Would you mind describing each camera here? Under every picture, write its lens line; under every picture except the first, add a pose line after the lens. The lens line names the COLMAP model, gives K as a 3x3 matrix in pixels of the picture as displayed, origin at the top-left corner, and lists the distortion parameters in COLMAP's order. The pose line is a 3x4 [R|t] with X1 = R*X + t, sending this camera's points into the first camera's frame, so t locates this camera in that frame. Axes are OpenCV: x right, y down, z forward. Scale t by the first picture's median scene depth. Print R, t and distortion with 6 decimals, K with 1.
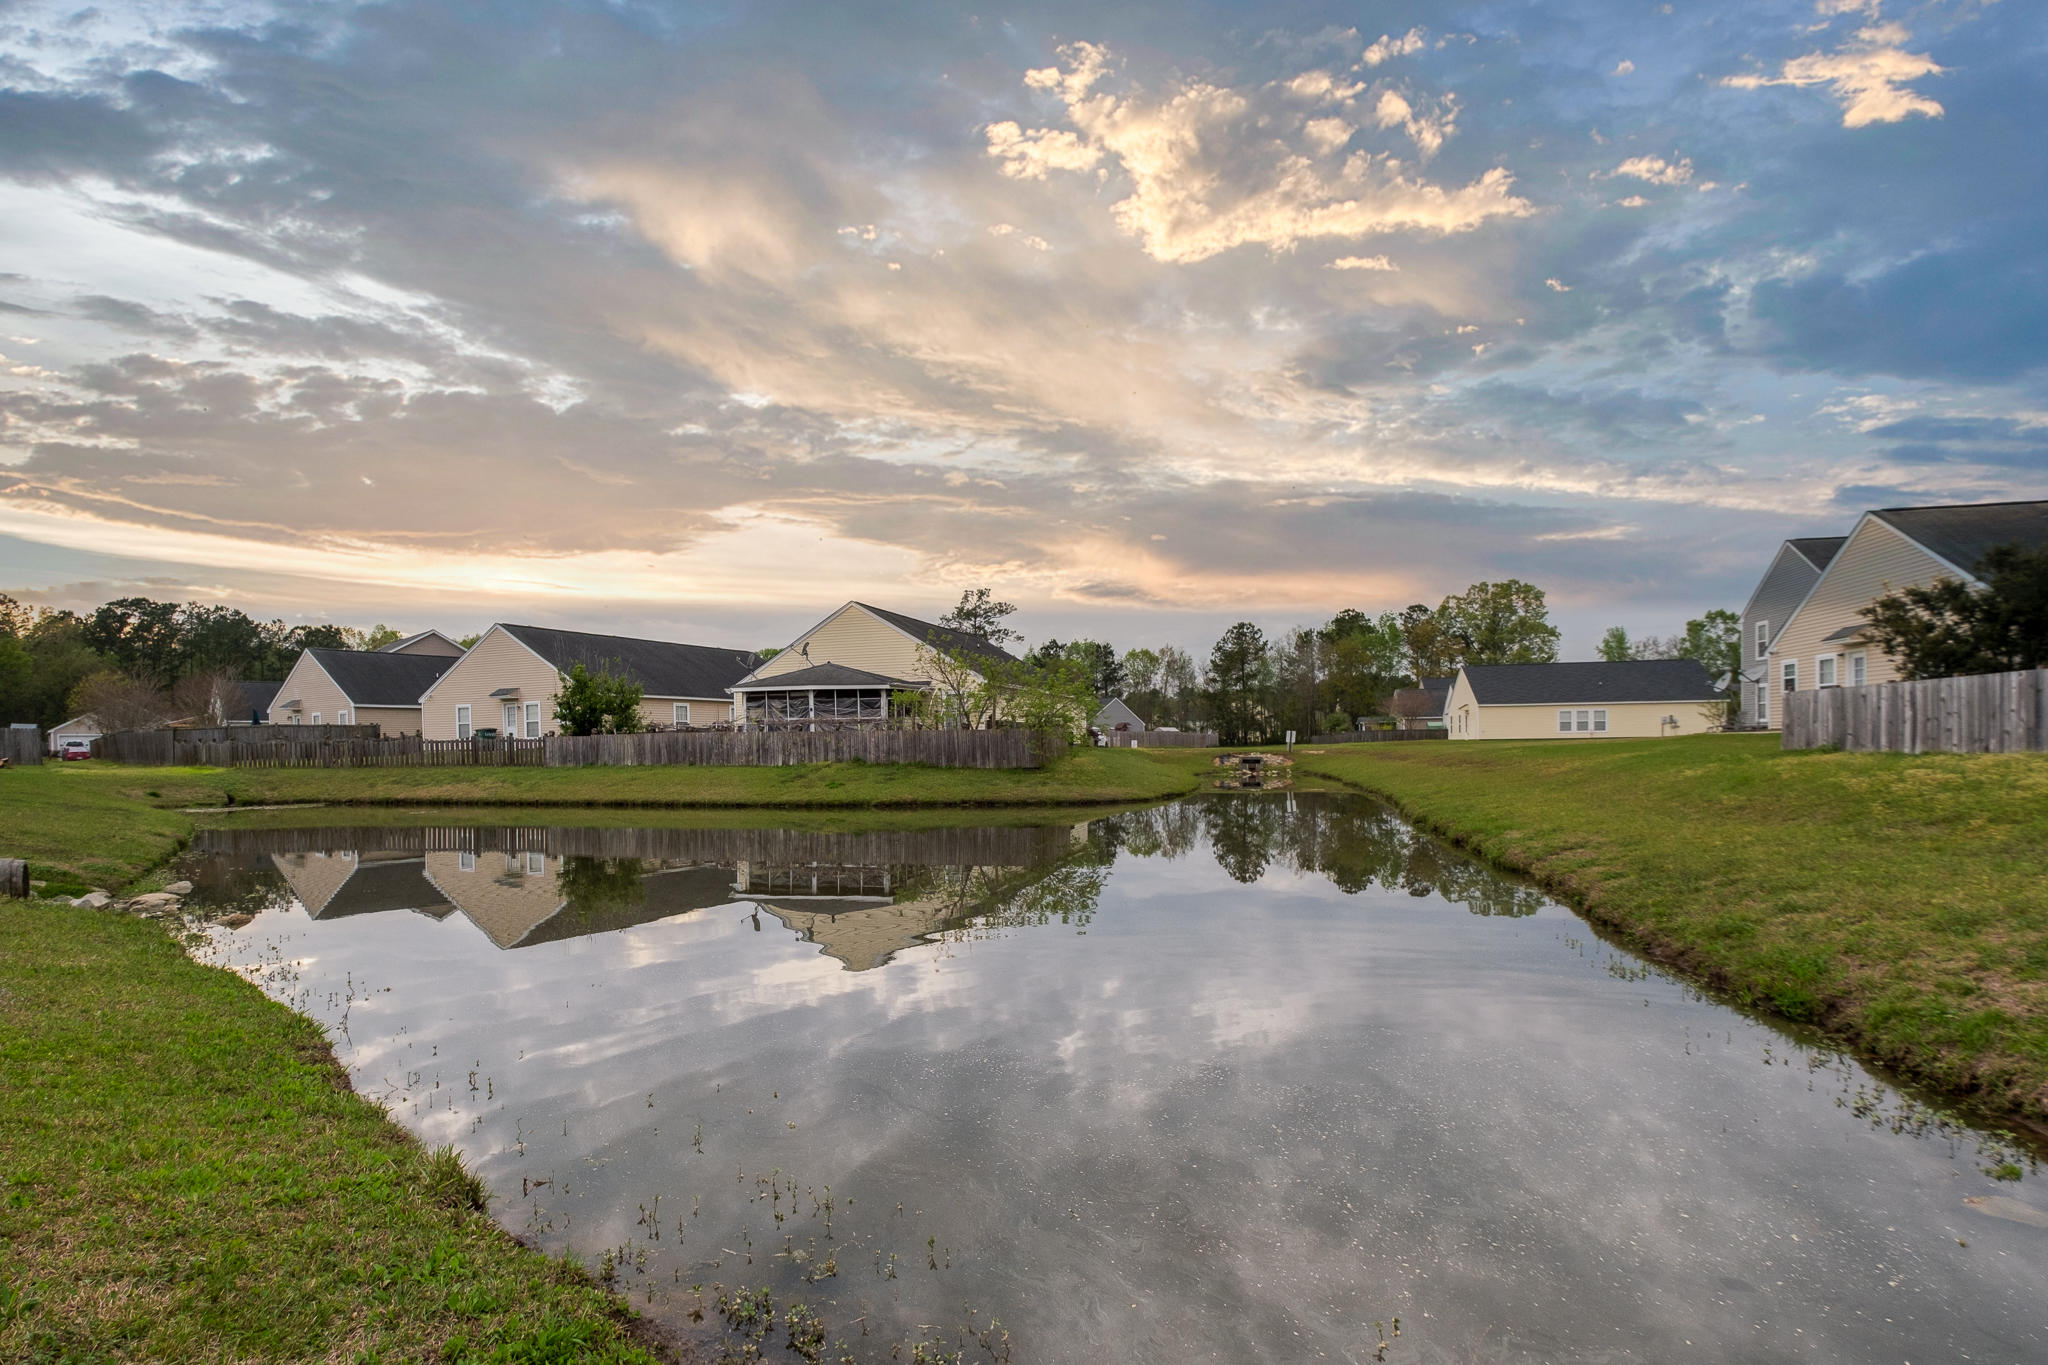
lens RADIAL K [[892.8, 0, 1011.4], [0, 892.8, 668.2], [0, 0, 1]] dist [0.003625, -0.005798]
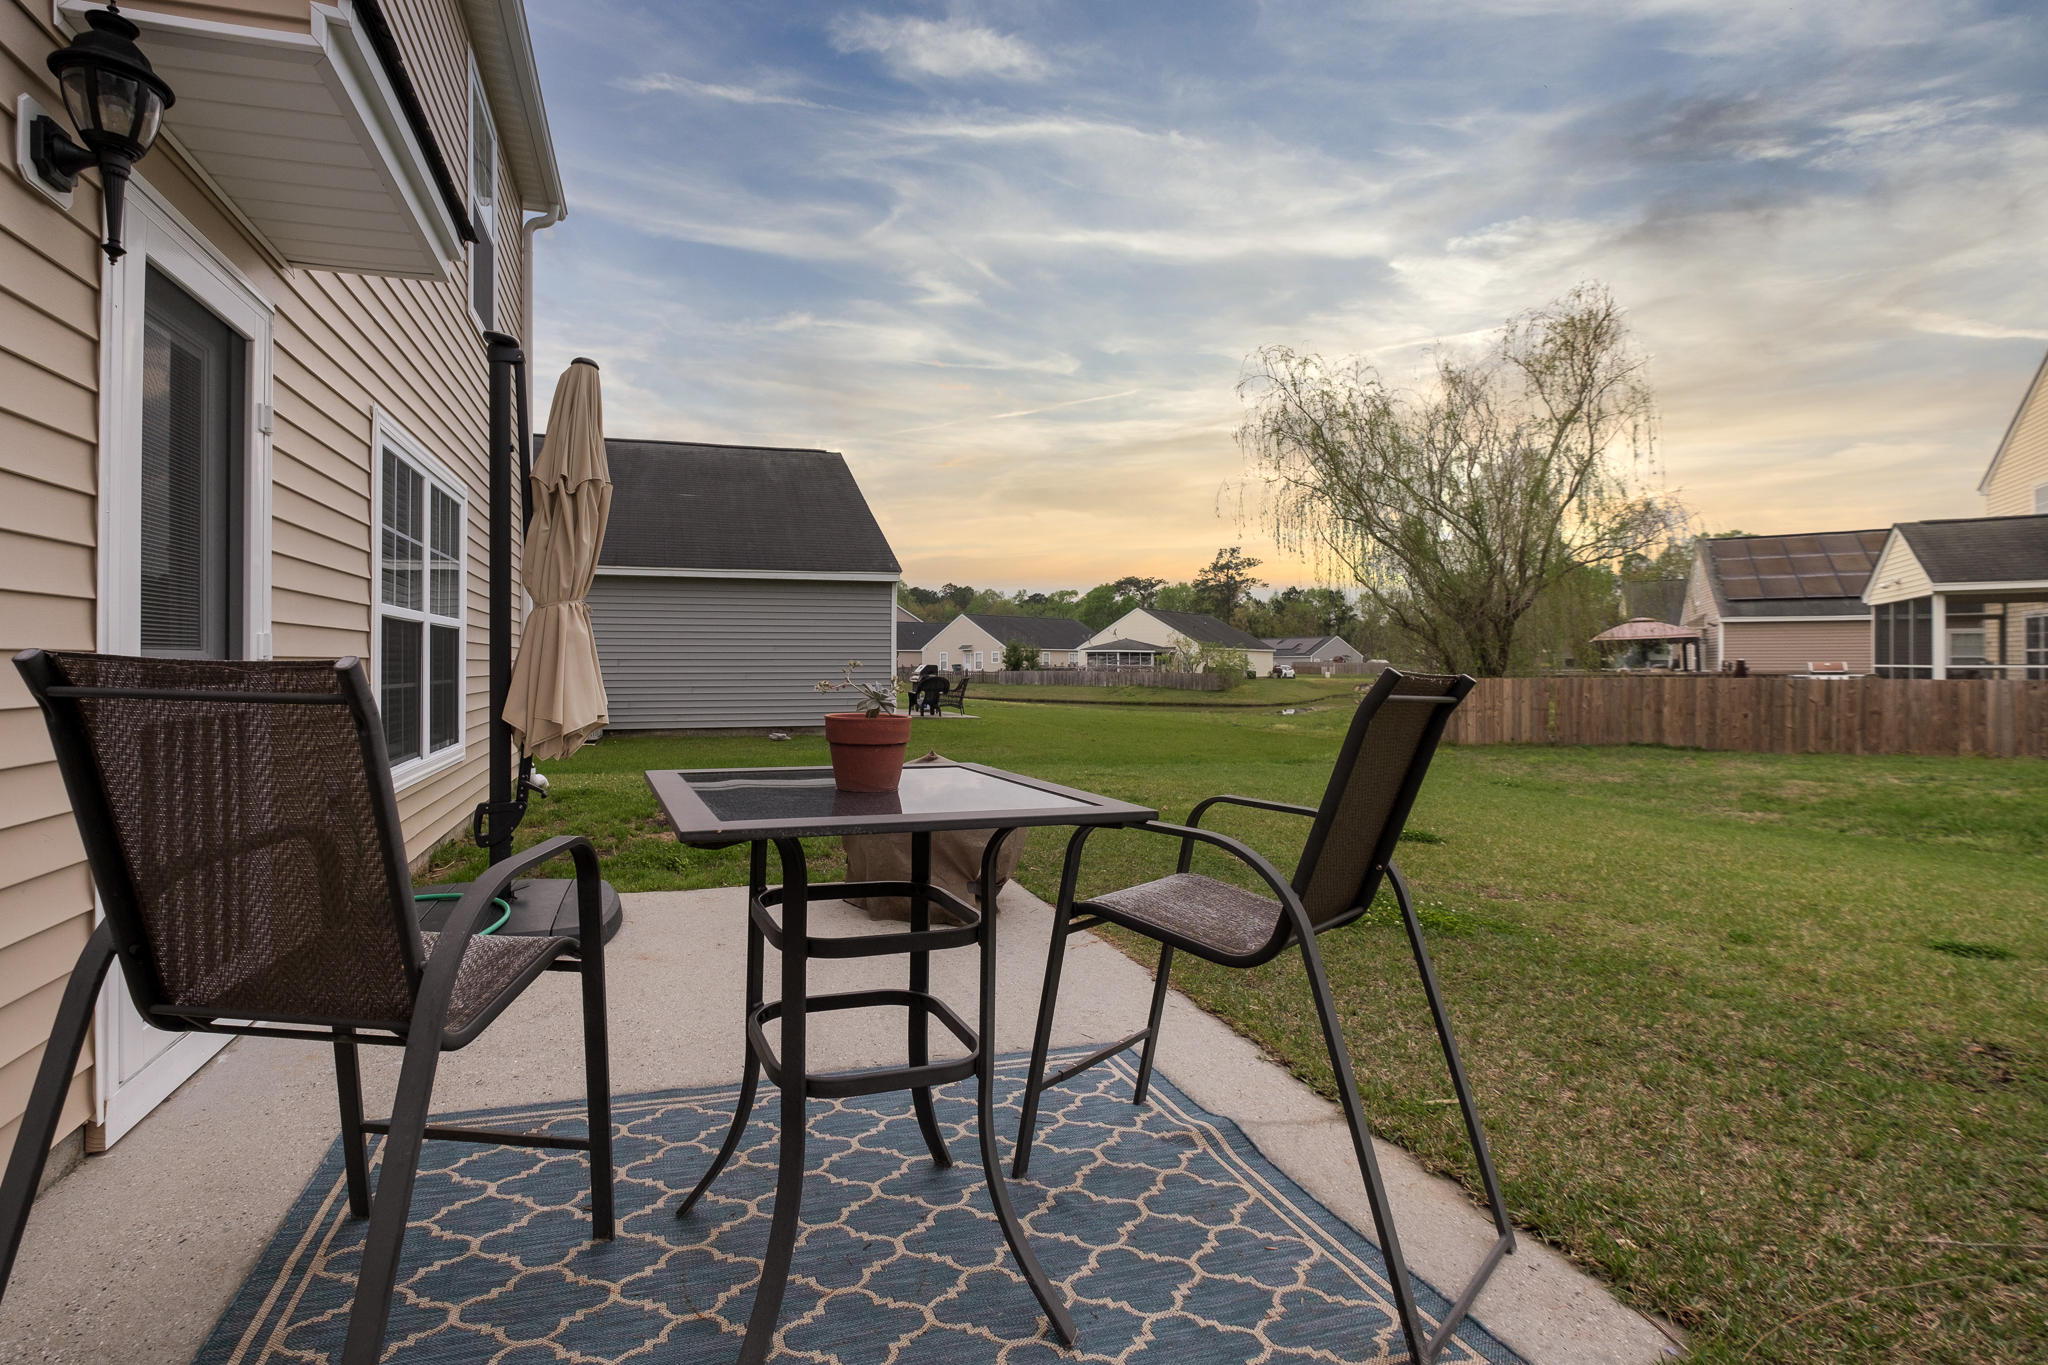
lens RADIAL K [[884.1, 0, 1007.9], [0, 884.1, 670.1], [0, 0, 1]] dist [0.003288, -0.004418]
pose [[0.952939, 0.016922, -0.302688, 0.063773], [0.011410, 0.995731, 0.091590, -0.049330], [0.302946, -0.090734, 0.948679, -0.420031]]
